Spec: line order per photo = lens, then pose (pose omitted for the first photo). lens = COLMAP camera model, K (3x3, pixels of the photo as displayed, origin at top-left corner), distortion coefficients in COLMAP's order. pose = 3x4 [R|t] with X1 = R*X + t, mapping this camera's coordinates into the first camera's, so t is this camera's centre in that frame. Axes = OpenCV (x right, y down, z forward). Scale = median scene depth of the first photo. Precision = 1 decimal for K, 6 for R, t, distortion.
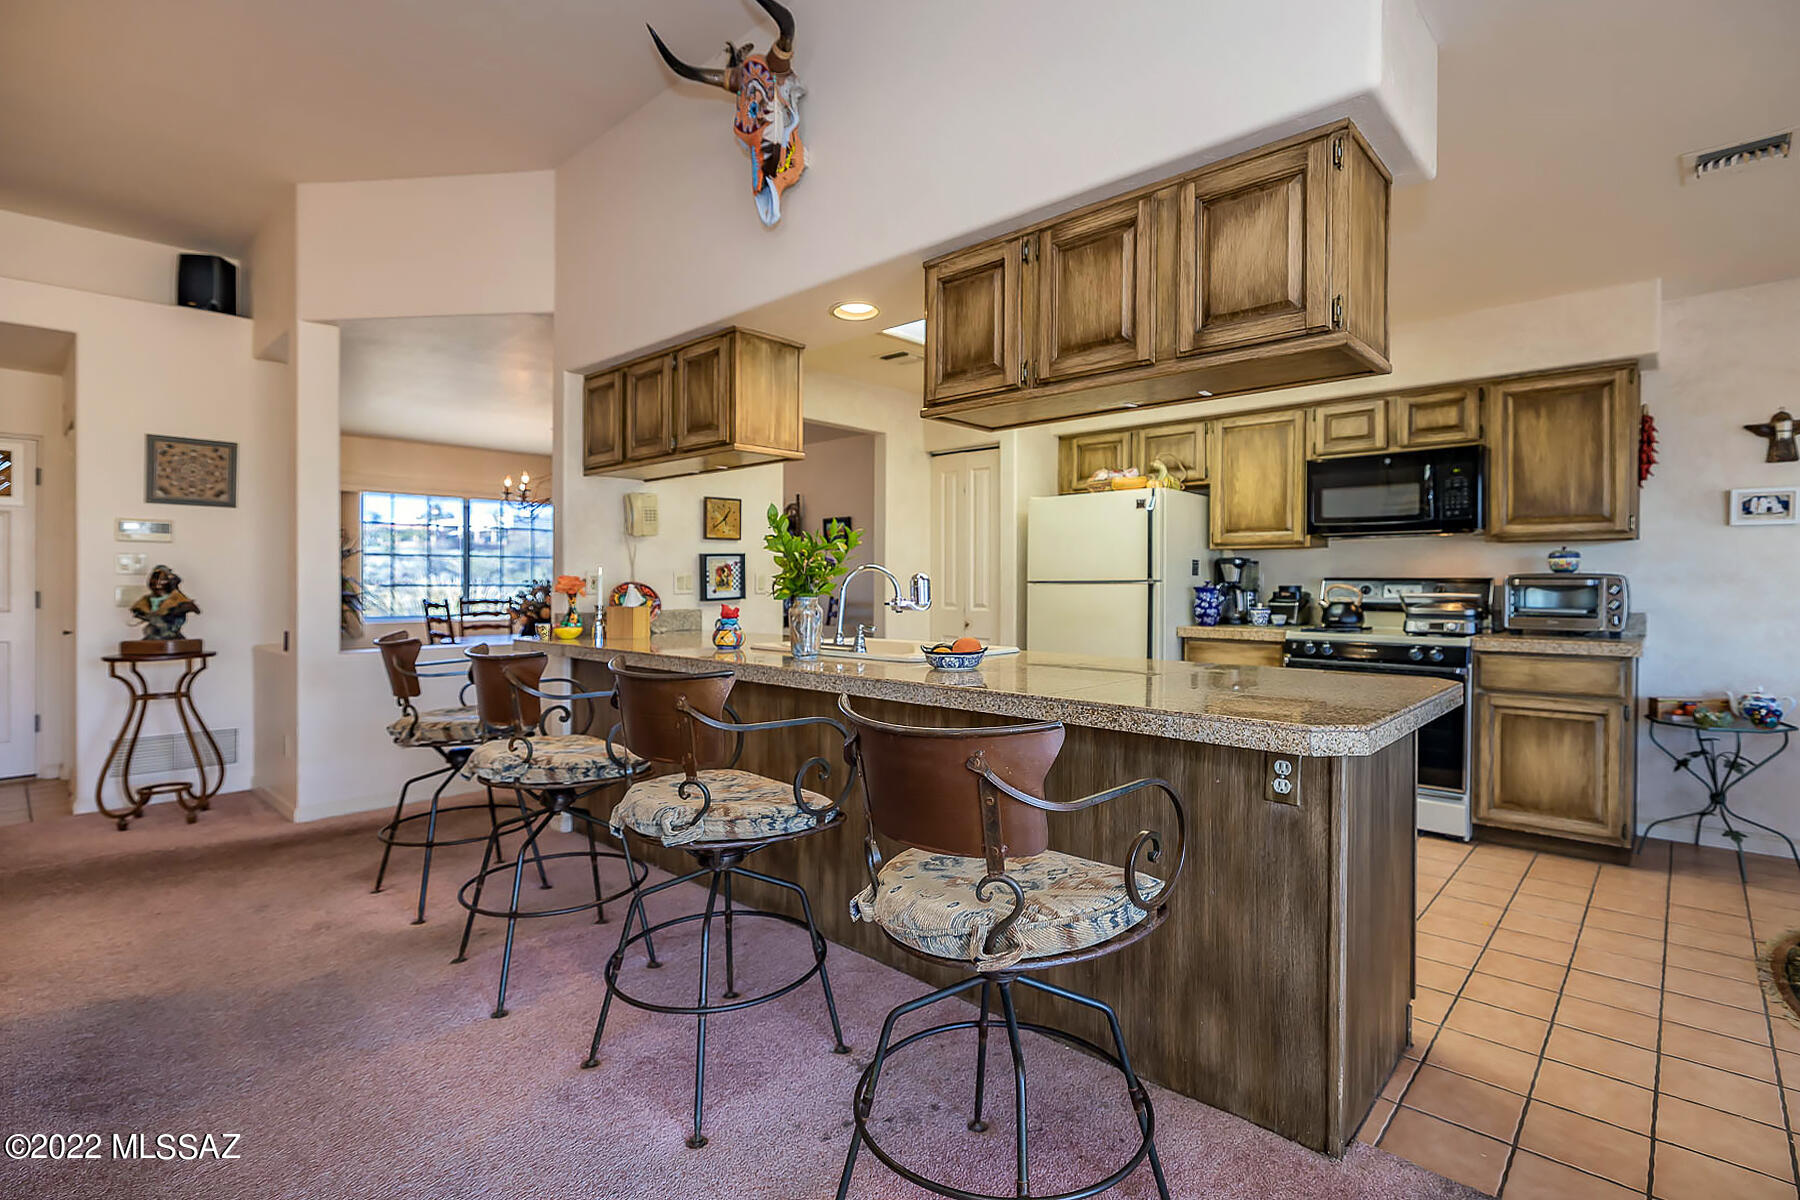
lens RADIAL K [[784.5, 0, 902.9], [0, 784.5, 587.5], [0, 0, 1]] dist [-0.001416, -0.000090]
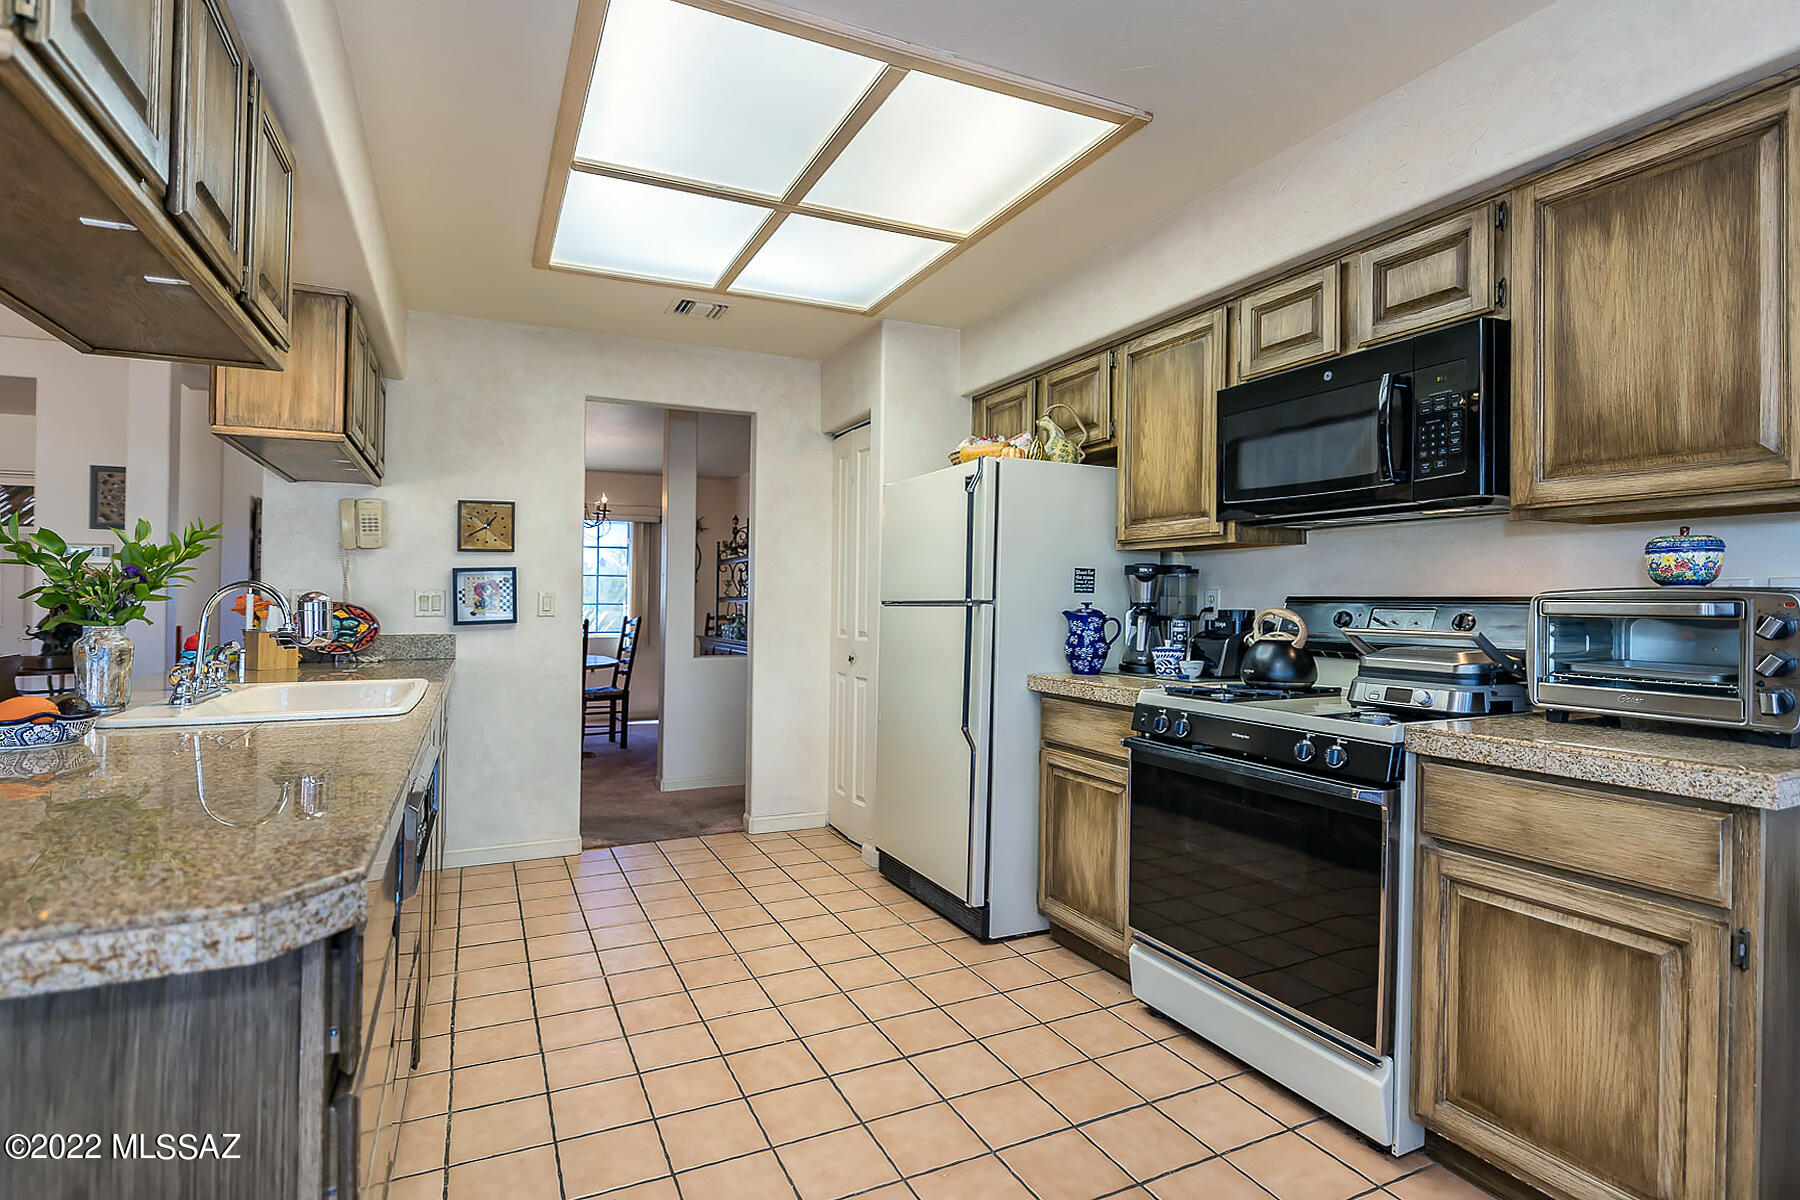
lens RADIAL K [[824.6, 0, 900.0], [0, 824.6, 600.0], [0, 0, 1]] dist [-0.000293, 0.000446]
pose [[0.931732, 0.000882, -0.363145, 0.575858], [-0.003011, 0.999981, -0.005296, -0.007070], [0.363134, 0.006028, 0.931717, 0.395408]]
